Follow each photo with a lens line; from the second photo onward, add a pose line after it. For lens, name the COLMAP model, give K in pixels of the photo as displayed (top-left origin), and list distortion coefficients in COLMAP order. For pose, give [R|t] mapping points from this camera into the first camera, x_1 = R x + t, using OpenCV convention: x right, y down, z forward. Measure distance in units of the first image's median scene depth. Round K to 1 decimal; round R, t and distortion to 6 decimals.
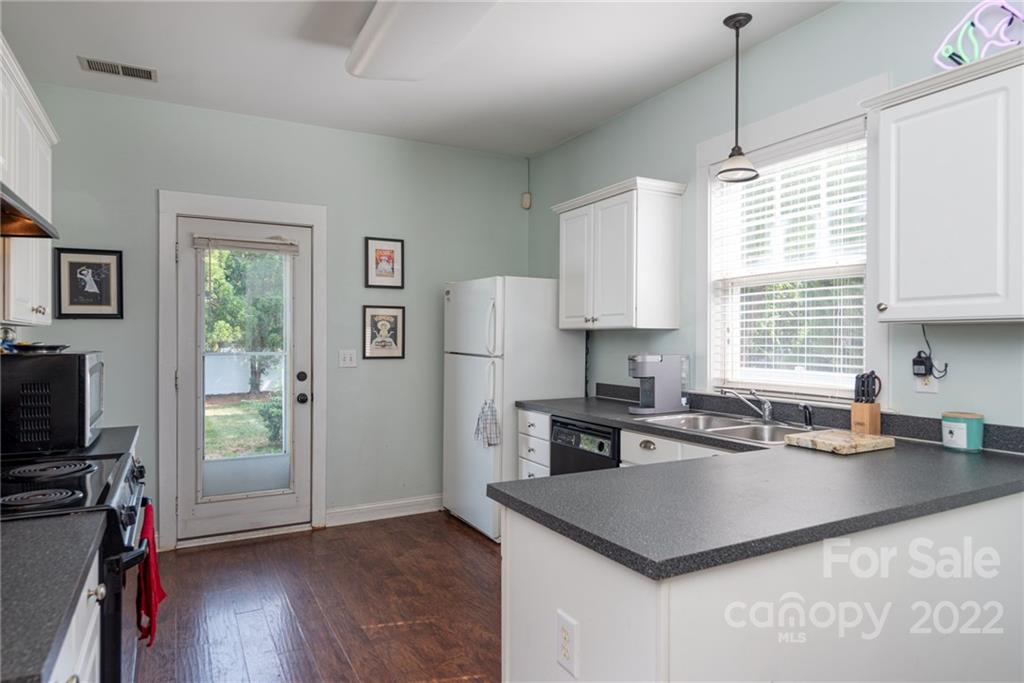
lens RADIAL K [[614.5, 0, 512.0], [0, 614.5, 341.5], [0, 0, 1]] dist [0.003836, 0.000048]
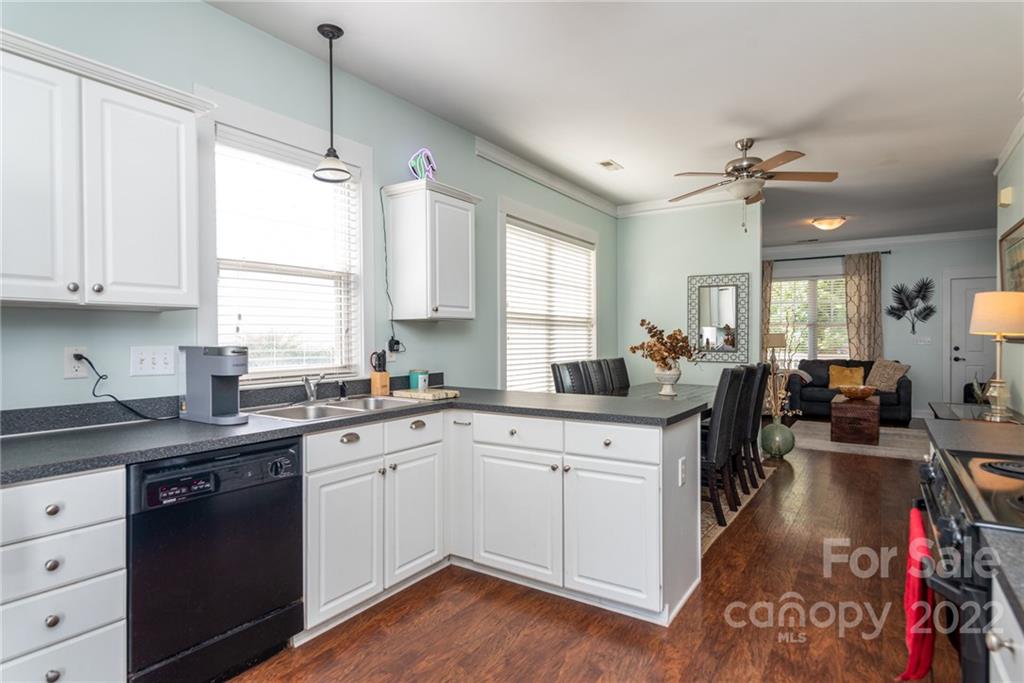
lens RADIAL K [[553.9, 0, 508.8], [0, 553.9, 341.4], [0, 0, 1]] dist [0.001422, -0.000071]
pose [[-0.458946, -0.006503, 0.888440, -0.441154], [0.007326, 0.999912, 0.011103, 0.009091], [-0.888434, 0.011604, -0.458858, 0.804748]]
